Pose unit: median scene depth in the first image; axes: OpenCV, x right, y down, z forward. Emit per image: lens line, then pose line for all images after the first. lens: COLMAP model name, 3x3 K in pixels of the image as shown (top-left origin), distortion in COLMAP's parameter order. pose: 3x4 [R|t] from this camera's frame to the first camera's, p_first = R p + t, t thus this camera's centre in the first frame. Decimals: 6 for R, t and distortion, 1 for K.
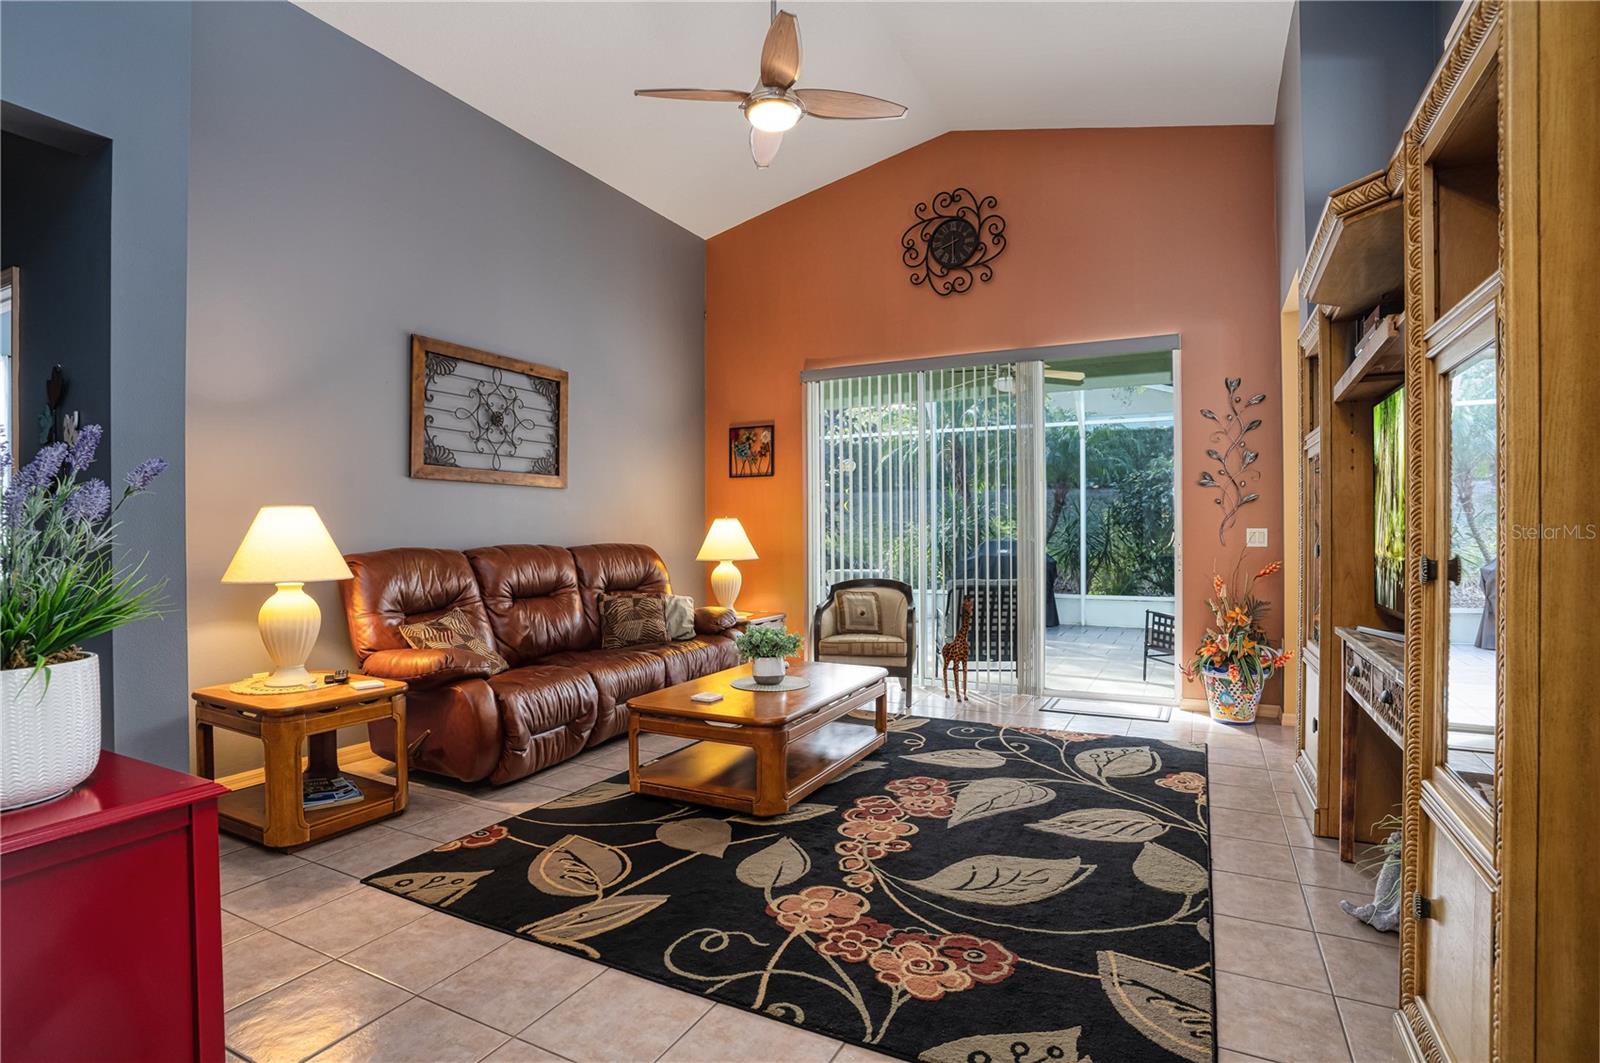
lens RADIAL K [[804.2, 0, 800.0], [0, 804.2, 531.5], [0, 0, 1]] dist [-0.084692, 0.025808]
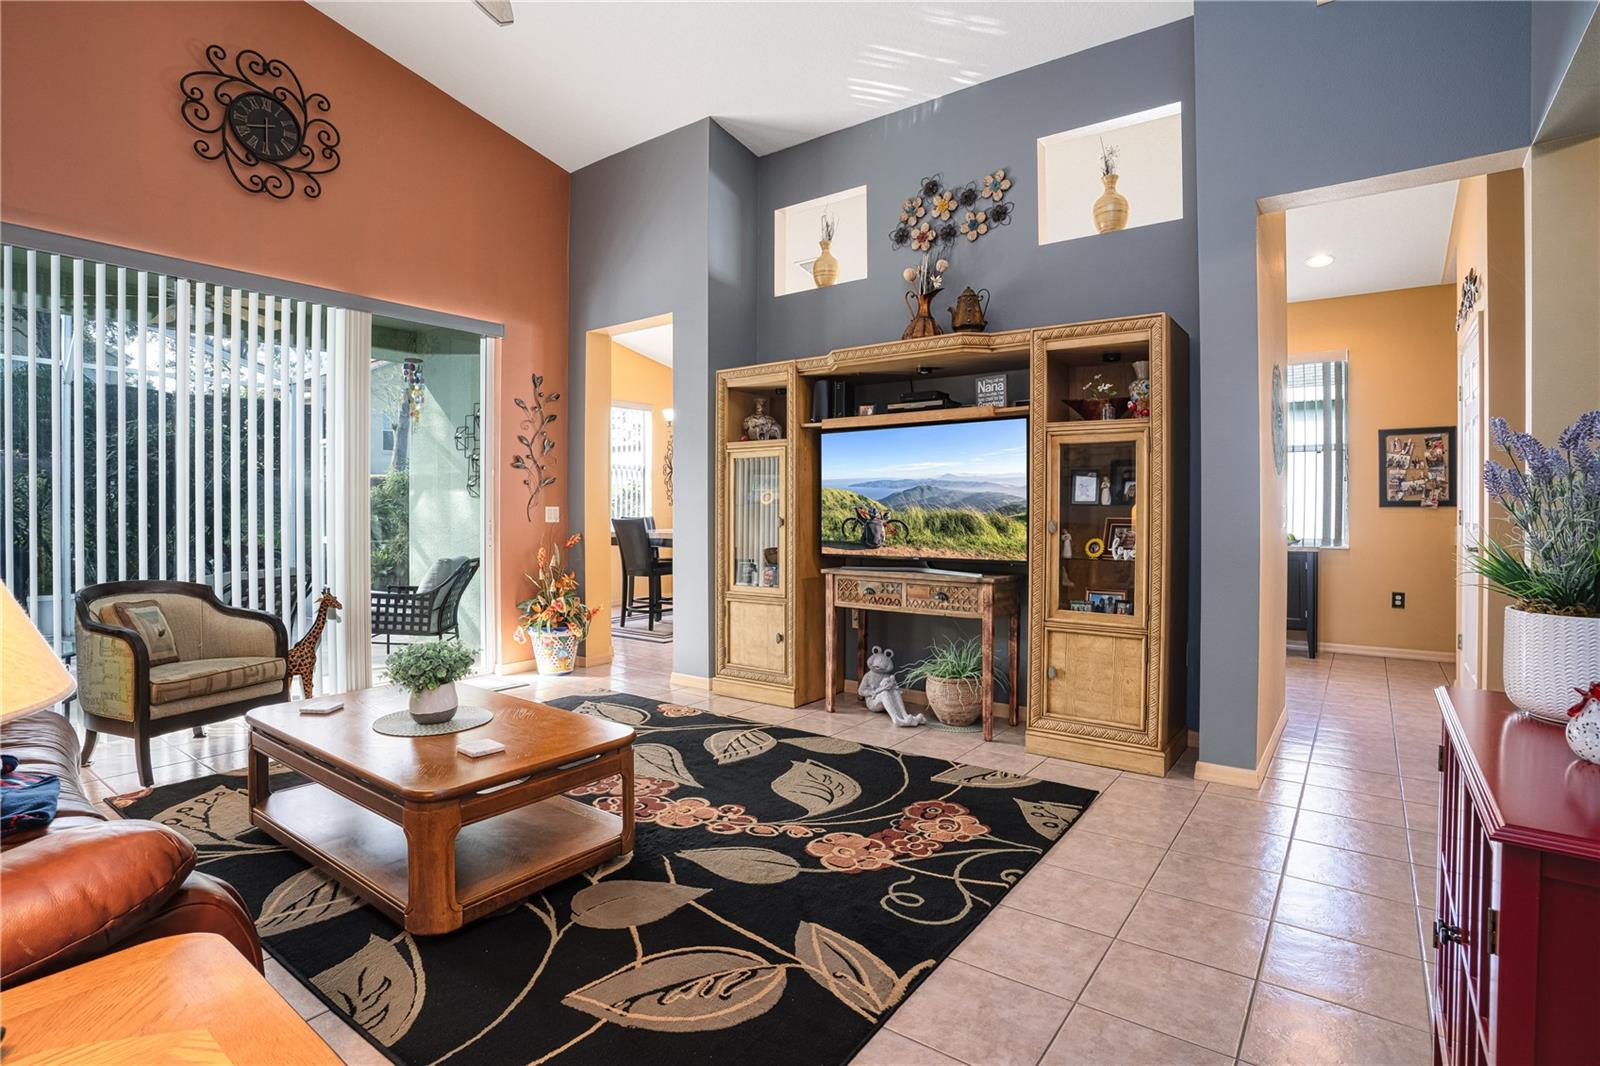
lens RADIAL K [[804.2, 0, 800.0], [0, 804.2, 533.0], [0, 0, 1]] dist [-0.084692, 0.025808]
pose [[0.144919, -0.027583, 0.989059, -0.958434], [-0.000823, 0.999608, 0.027998, 0.002334], [-0.989443, -0.004871, 0.144839, 0.818049]]
